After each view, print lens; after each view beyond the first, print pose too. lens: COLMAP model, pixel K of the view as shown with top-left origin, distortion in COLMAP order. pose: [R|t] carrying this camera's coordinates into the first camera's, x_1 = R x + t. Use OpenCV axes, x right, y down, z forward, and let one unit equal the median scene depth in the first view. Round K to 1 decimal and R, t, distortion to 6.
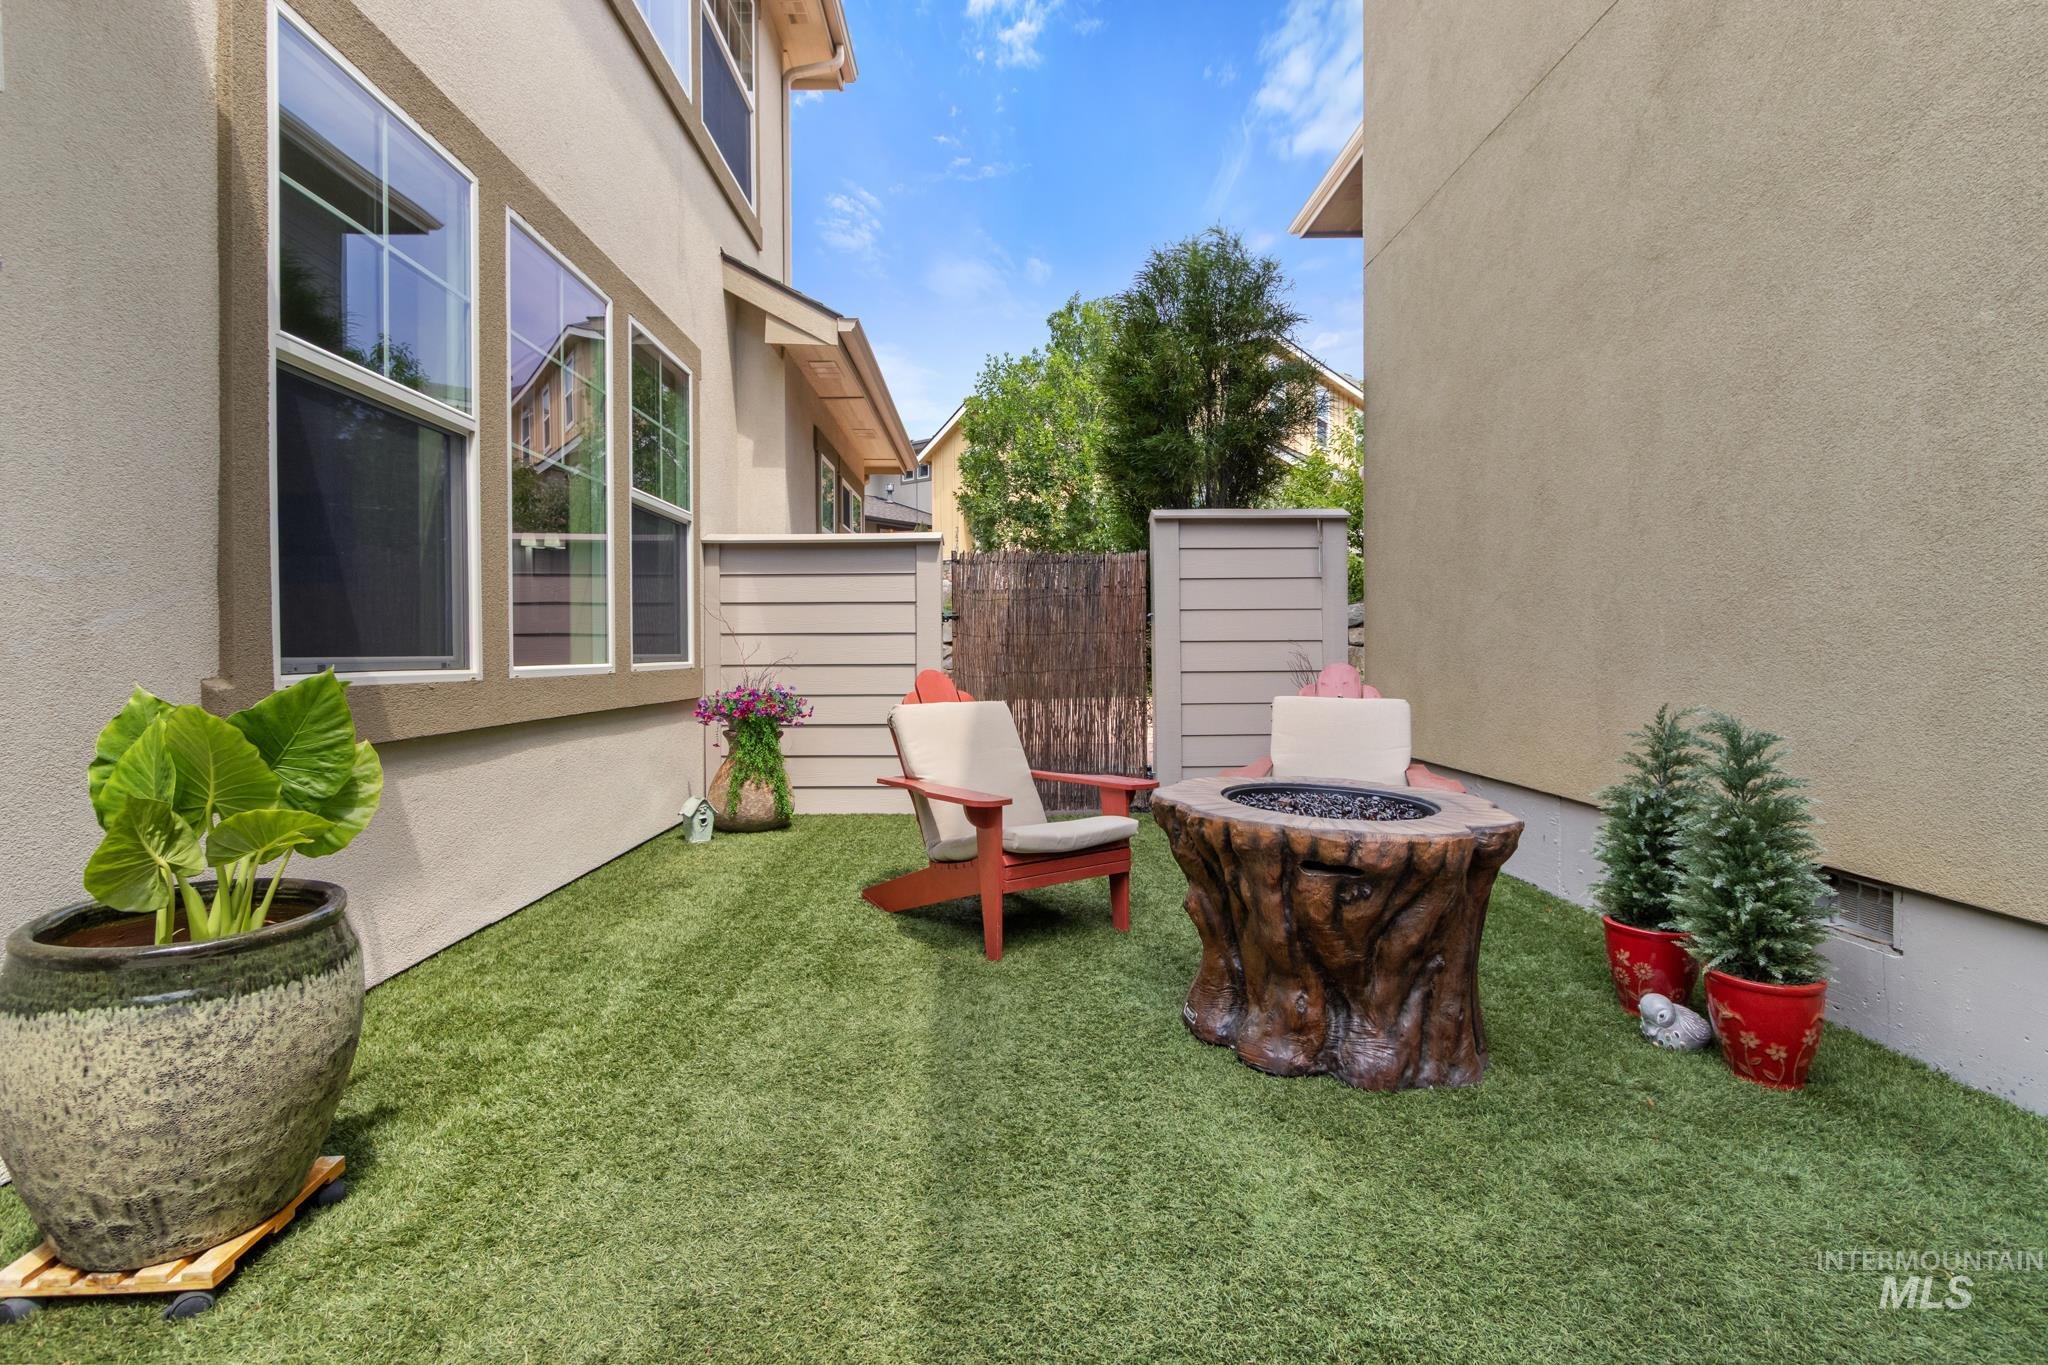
lens RADIAL K [[948.1, 0, 1023.7], [0, 948.1, 645.0], [0, 0, 1]] dist [-0.000783, 0.000145]
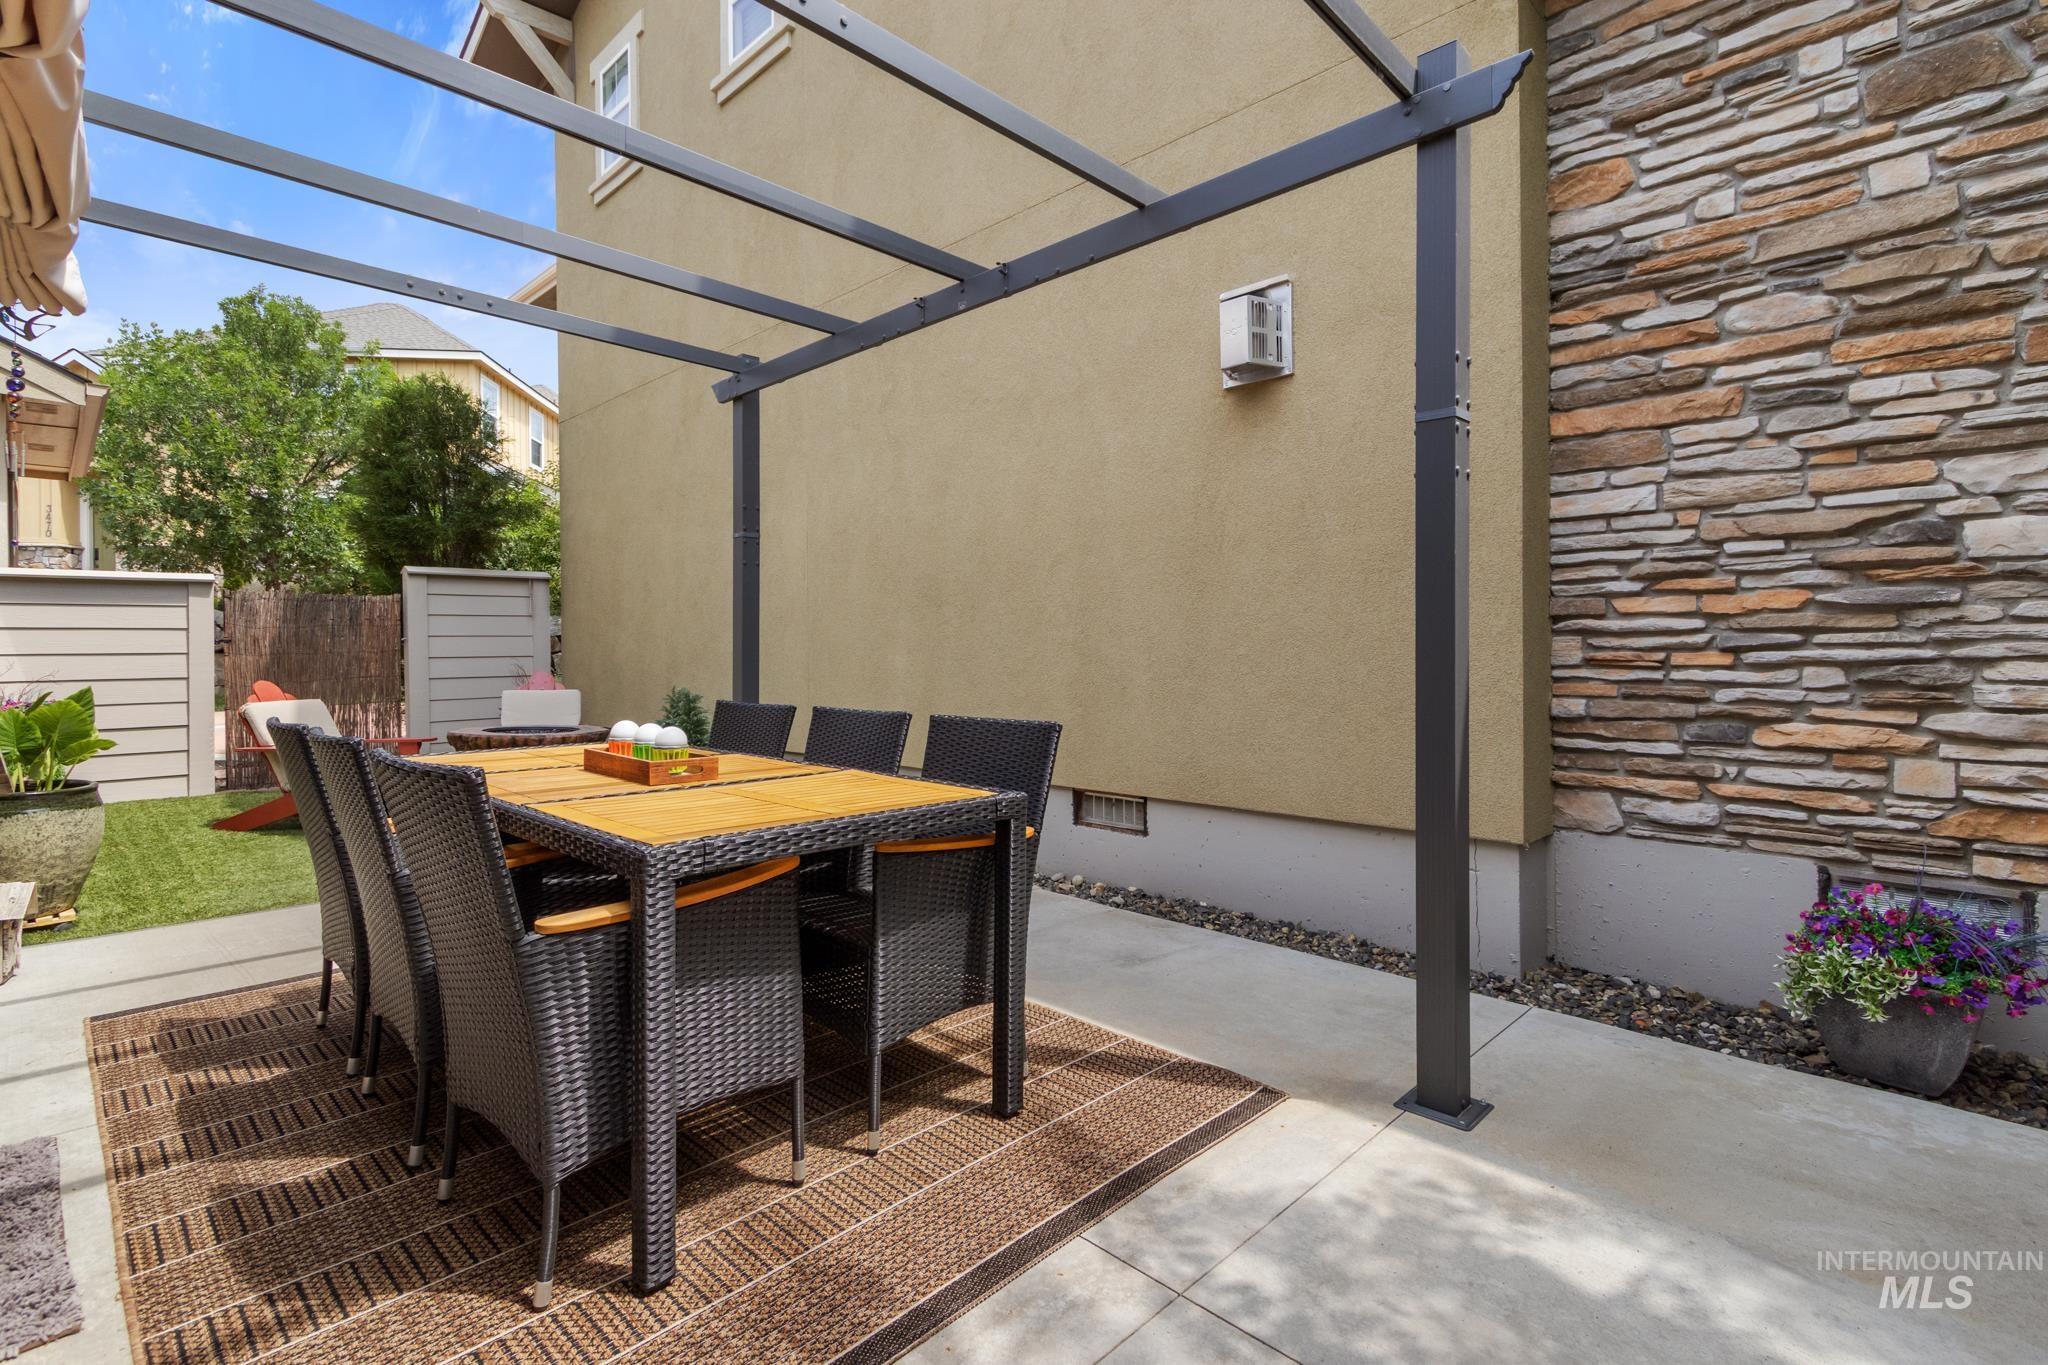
lens RADIAL K [[948.1, 0, 1023.7], [0, 948.1, 645.0], [0, 0, 1]] dist [-0.000783, 0.000145]
pose [[0.713264, 0.000121, 0.700895, -0.201157], [0.001111, 0.999999, -0.001303, -0.020715], [-0.700894, 0.001708, 0.713263, -0.674475]]
